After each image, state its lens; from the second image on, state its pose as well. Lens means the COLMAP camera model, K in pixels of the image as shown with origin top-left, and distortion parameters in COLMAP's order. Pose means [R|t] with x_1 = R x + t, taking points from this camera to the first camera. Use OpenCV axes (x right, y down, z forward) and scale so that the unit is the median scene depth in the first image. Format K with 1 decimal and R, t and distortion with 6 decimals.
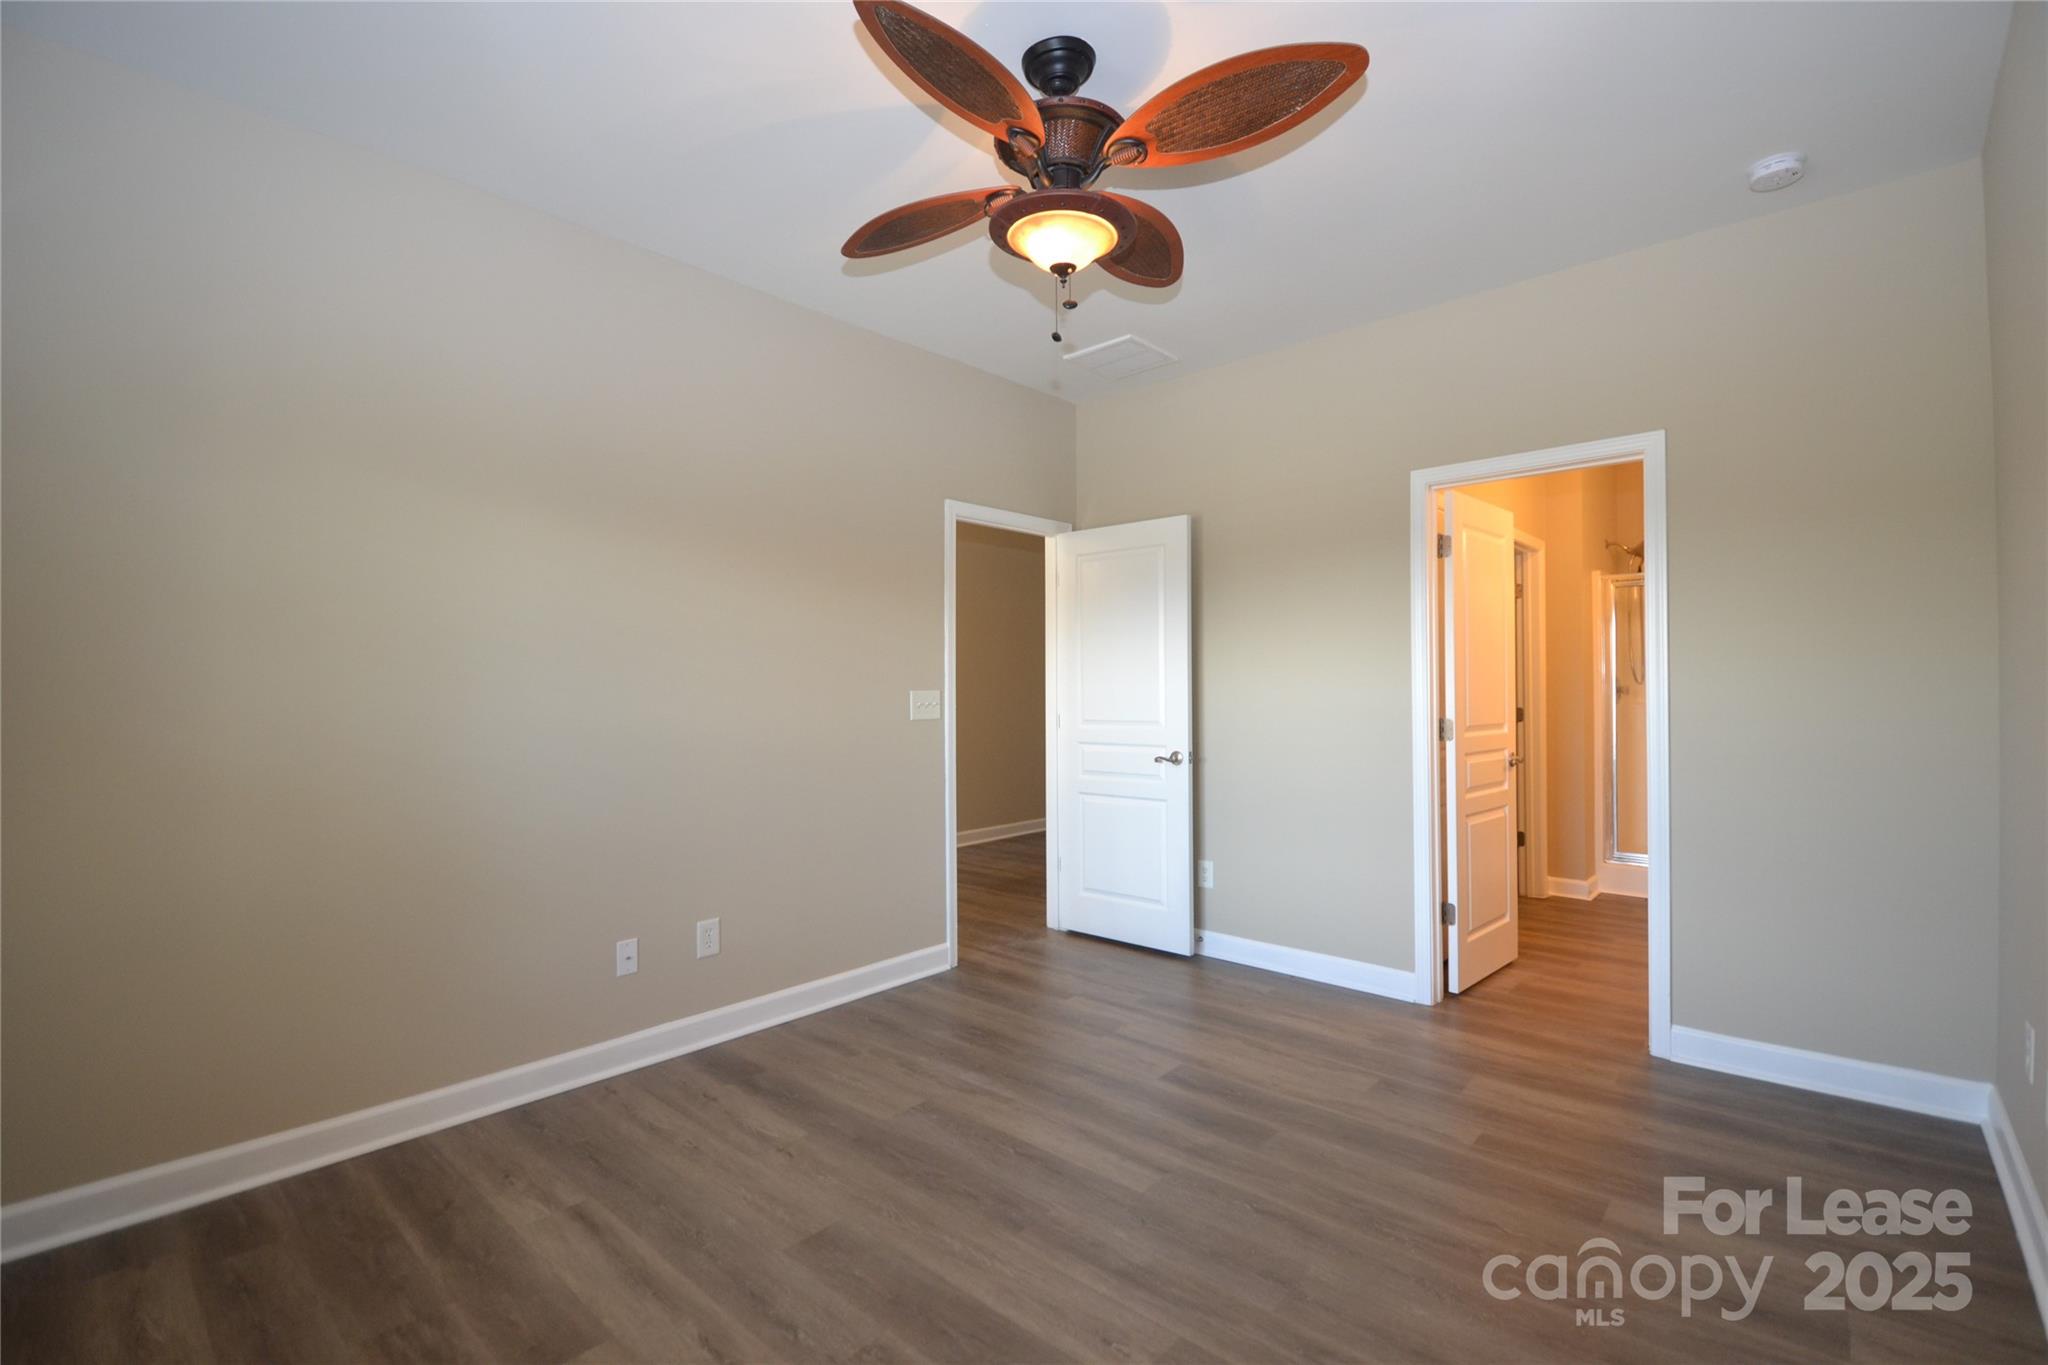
lens RADIAL K [[902.6, 0, 1018.0], [0, 902.6, 684.2], [0, 0, 1]] dist [0.021852, -0.028420]
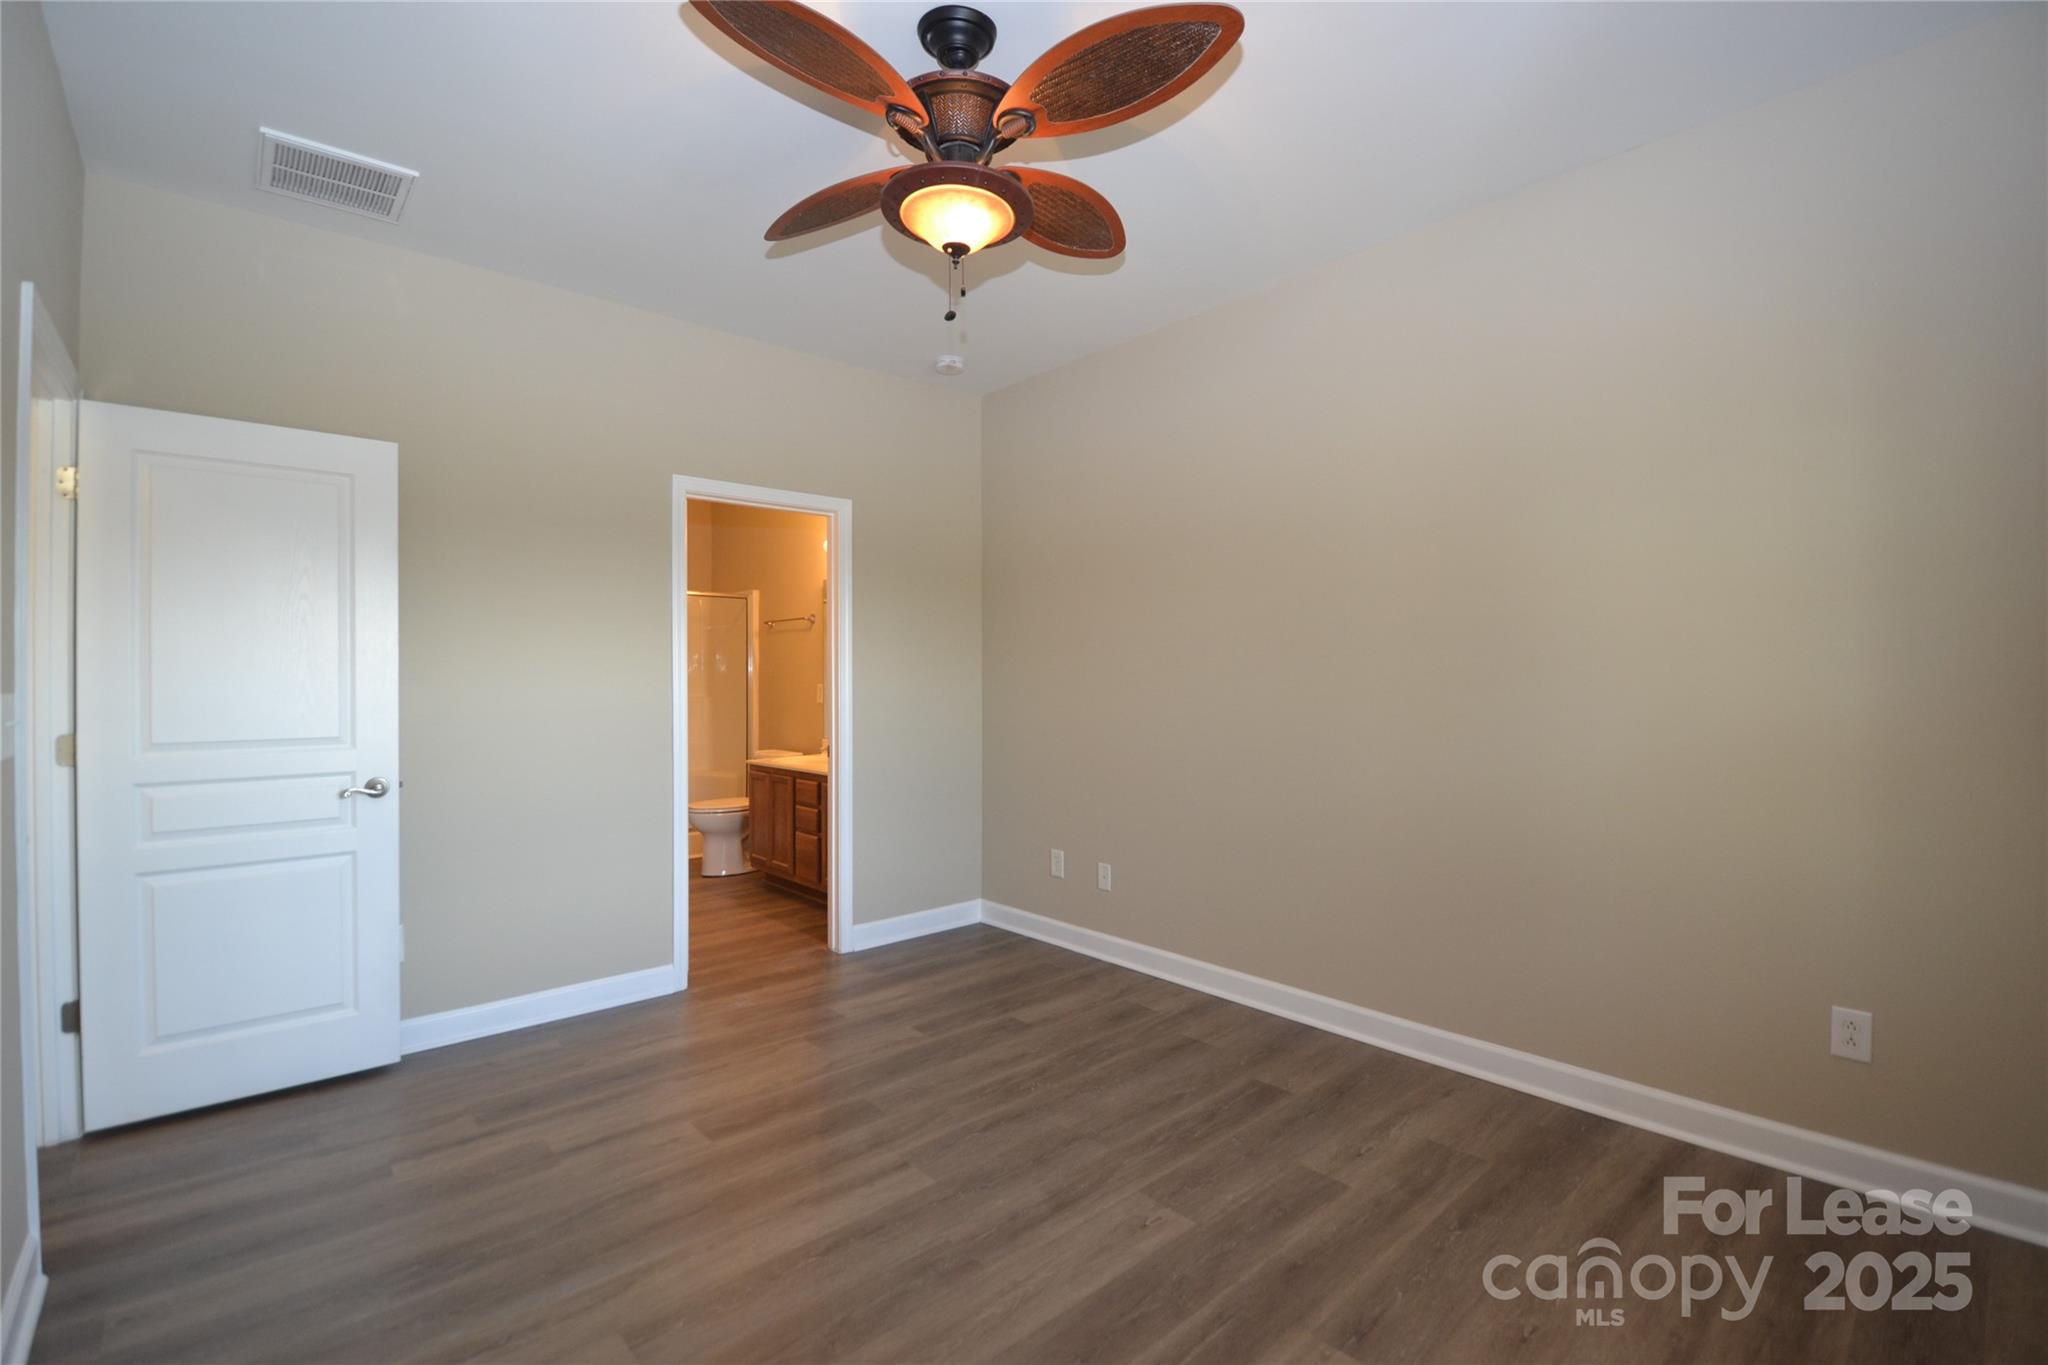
lens RADIAL K [[902.6, 0, 1018.0], [0, 902.6, 684.2], [0, 0, 1]] dist [0.021852, -0.028420]
pose [[0.108025, -0.000444, 0.994148, -0.774648], [0.001032, 0.999999, 0.000335, 0.002420], [-0.994148, 0.000990, 0.108025, 0.716593]]
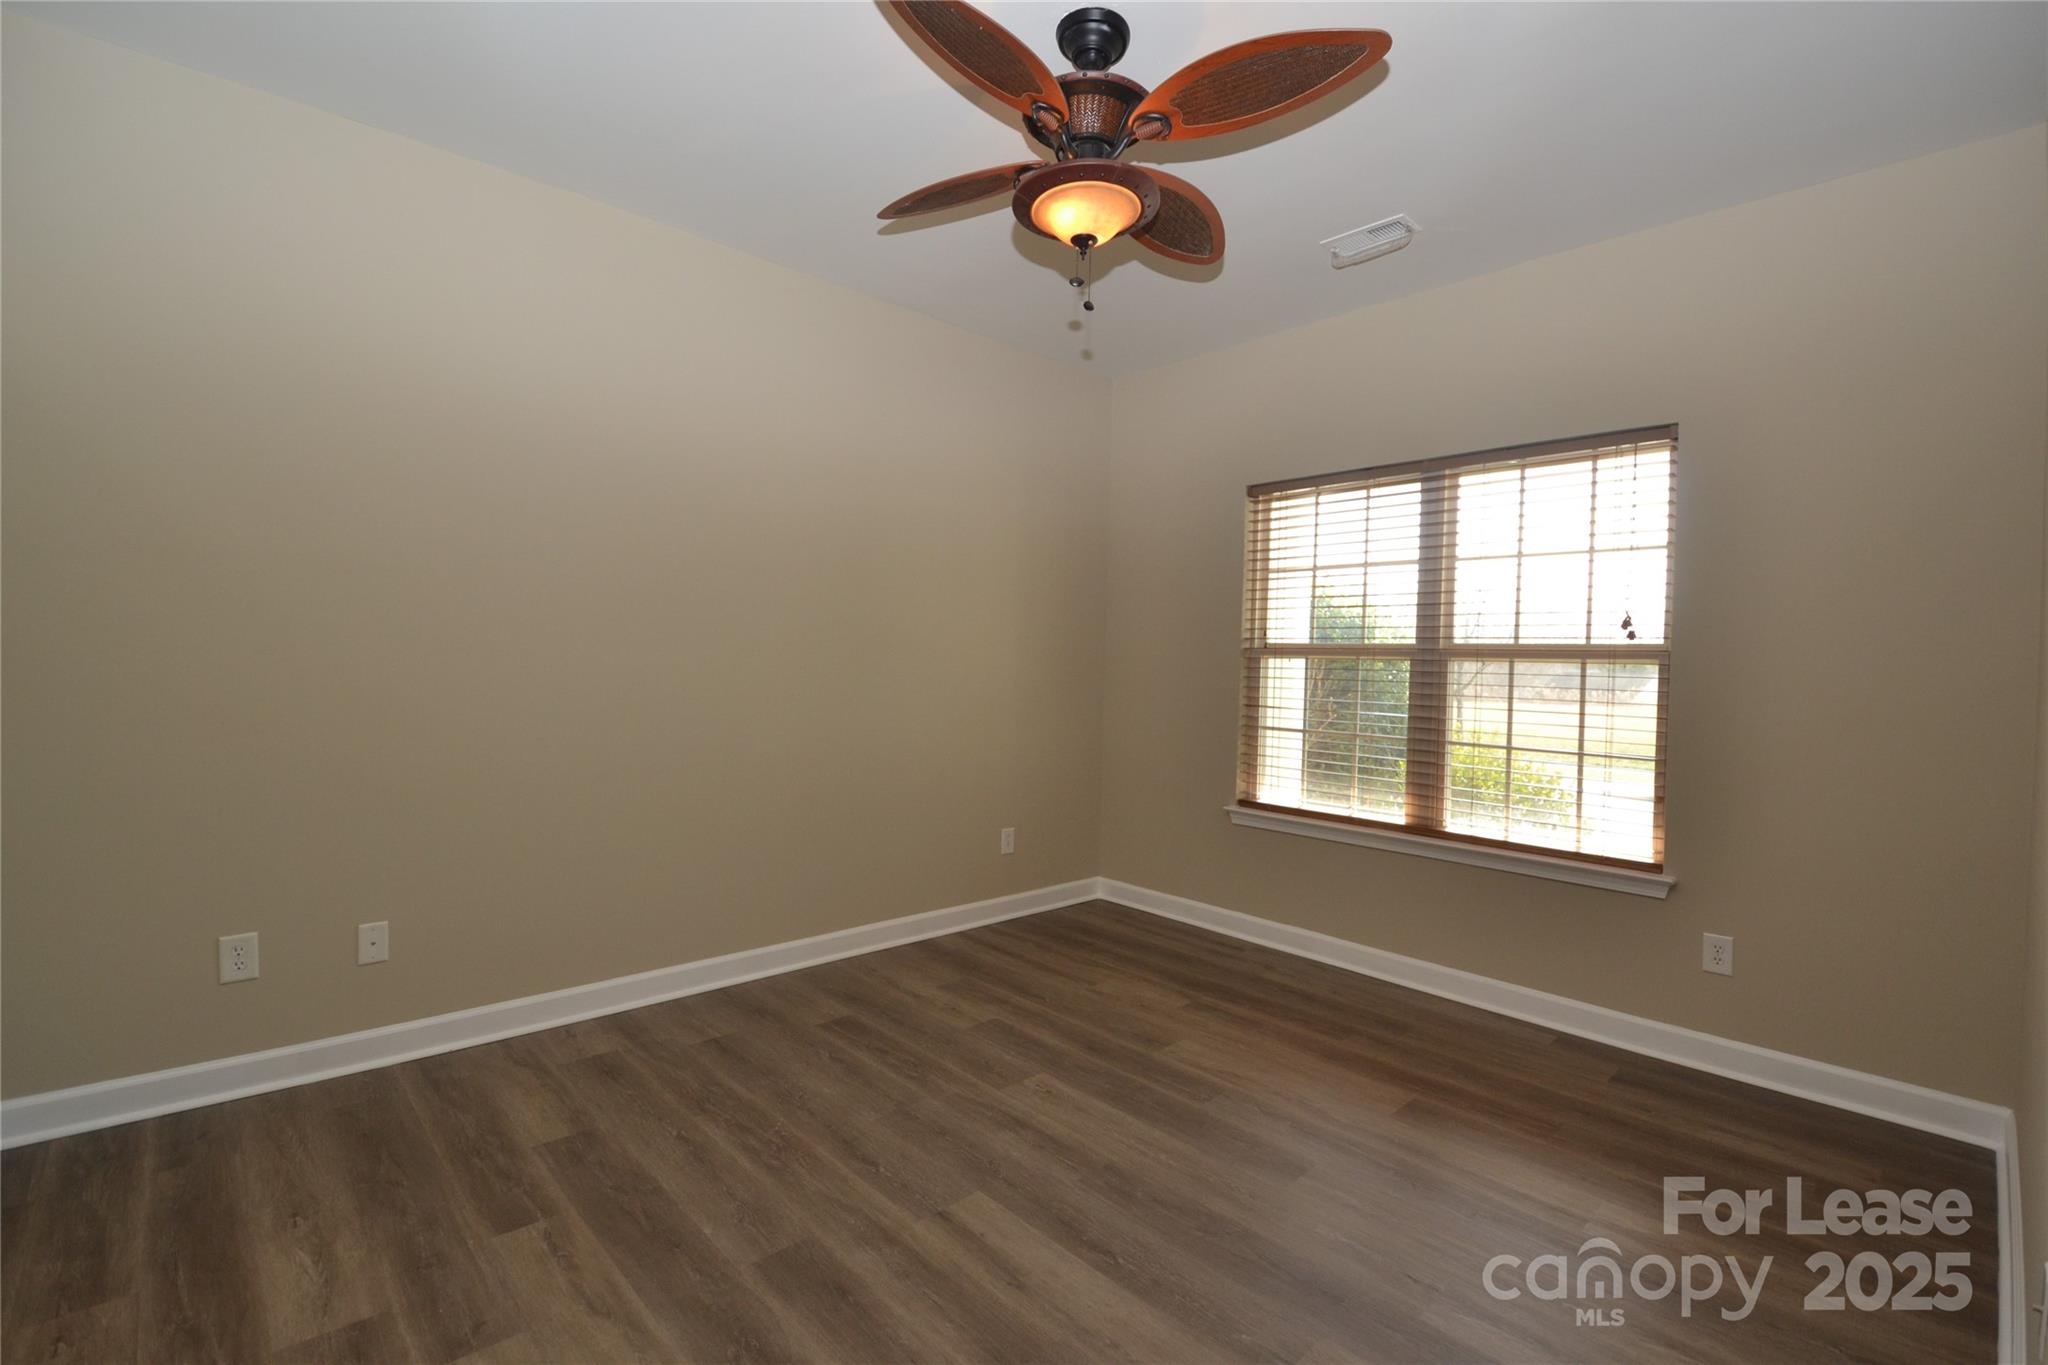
lens RADIAL K [[902.6, 0, 1018.0], [0, 902.6, 684.2], [0, 0, 1]] dist [0.021852, -0.028420]
pose [[-0.996113, -0.019893, 0.085806, 0.022668], [-0.018411, 0.999668, 0.018039, 0.012783], [-0.086136, 0.016389, -0.996149, 1.731043]]
